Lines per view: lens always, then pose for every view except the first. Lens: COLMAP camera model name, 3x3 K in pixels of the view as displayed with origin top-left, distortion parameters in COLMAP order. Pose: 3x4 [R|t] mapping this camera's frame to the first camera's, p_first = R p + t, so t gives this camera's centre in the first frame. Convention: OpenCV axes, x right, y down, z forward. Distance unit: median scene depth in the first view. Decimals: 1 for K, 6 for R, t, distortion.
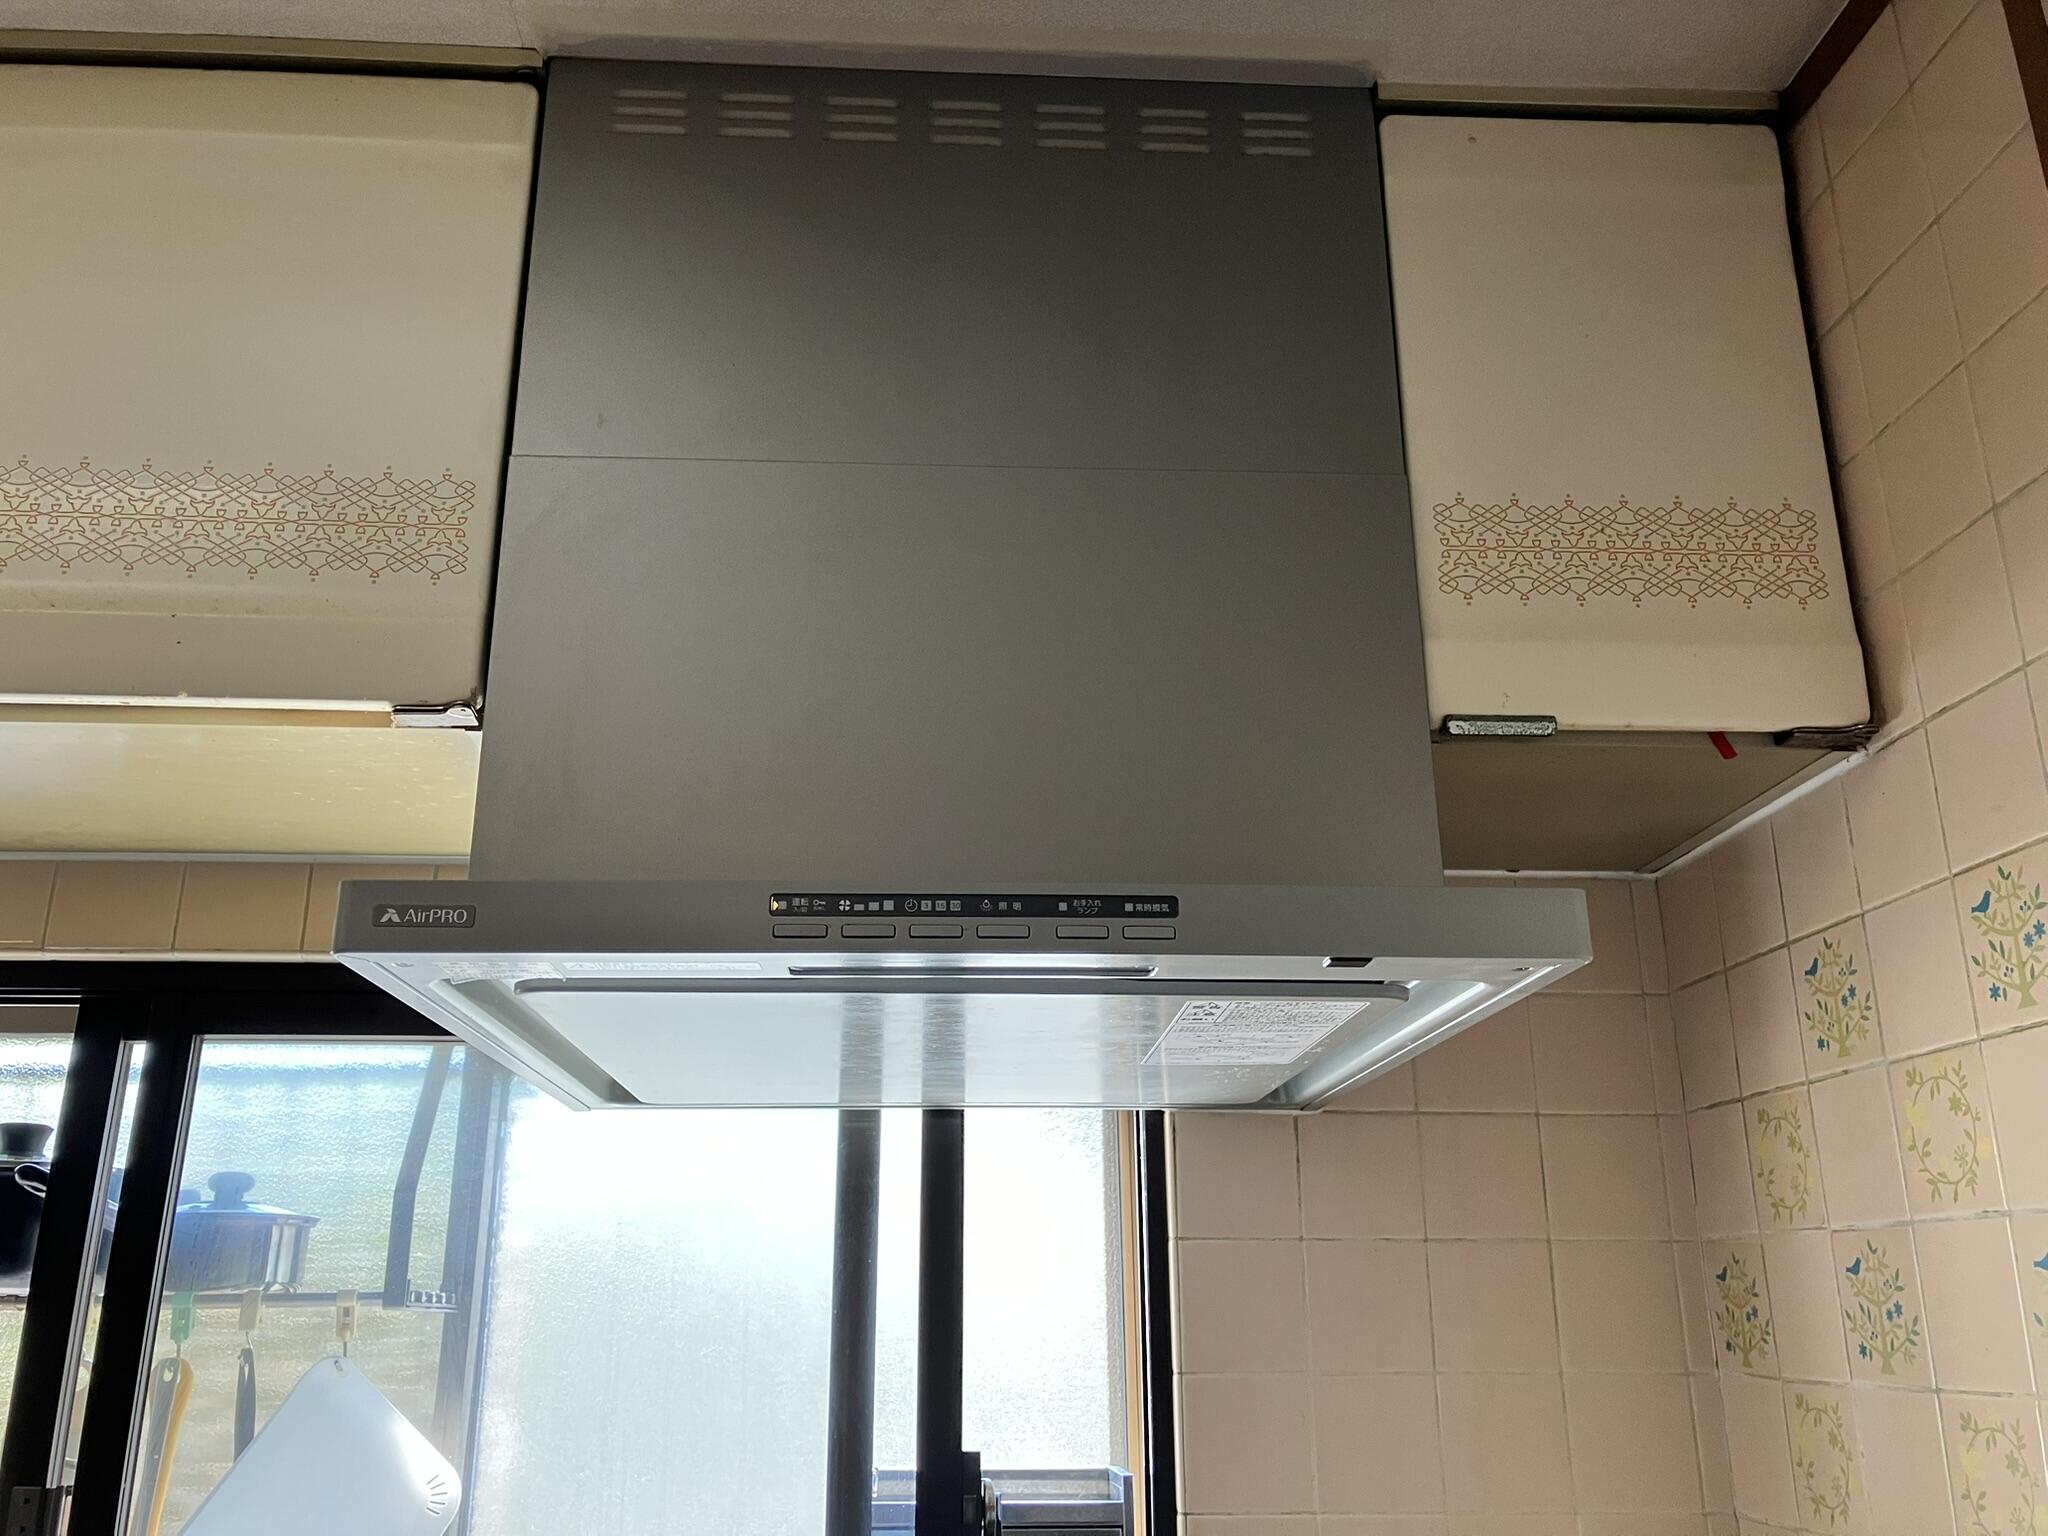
lens RADIAL K [[1702.1, 0, 1024.0], [0, 1702.1, 768.0], [0, 0, 1]] dist [0.066977, -0.097968]
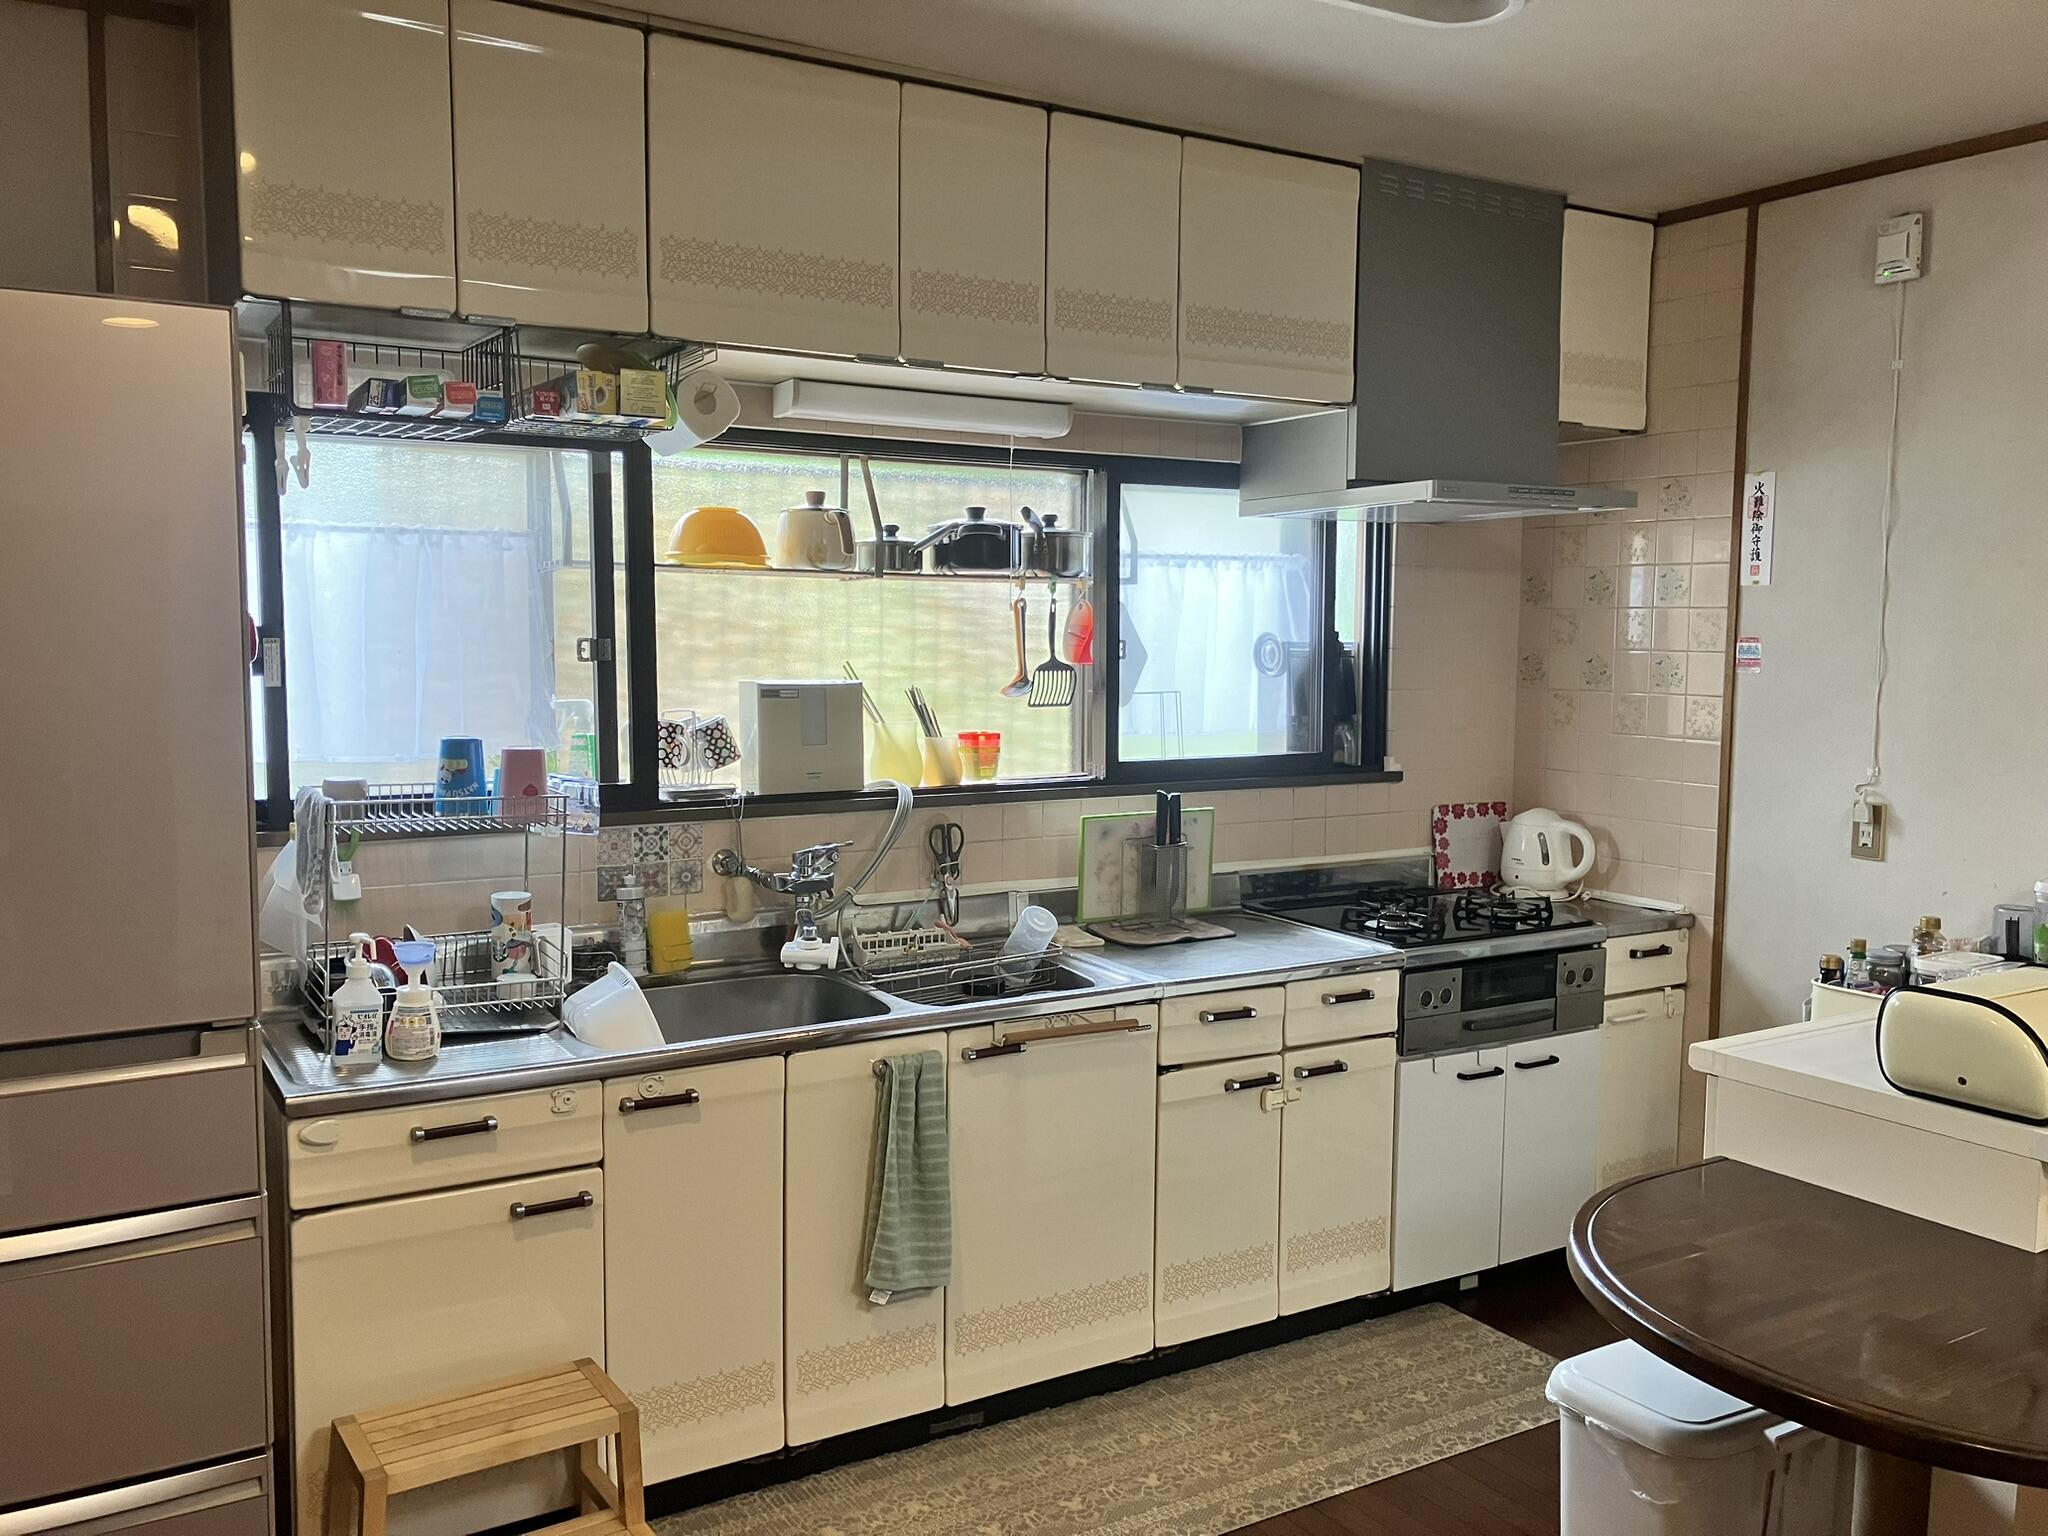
lens RADIAL K [[1702.1, 0, 1024.0], [0, 1702.1, 768.0], [0, 0, 1]] dist [0.066977, -0.097968]
pose [[0.875408, -0.037453, 0.481933, -2.340429], [-0.152286, 0.924857, 0.348495, -0.415159], [-0.458771, -0.378467, 0.803923, -1.507565]]
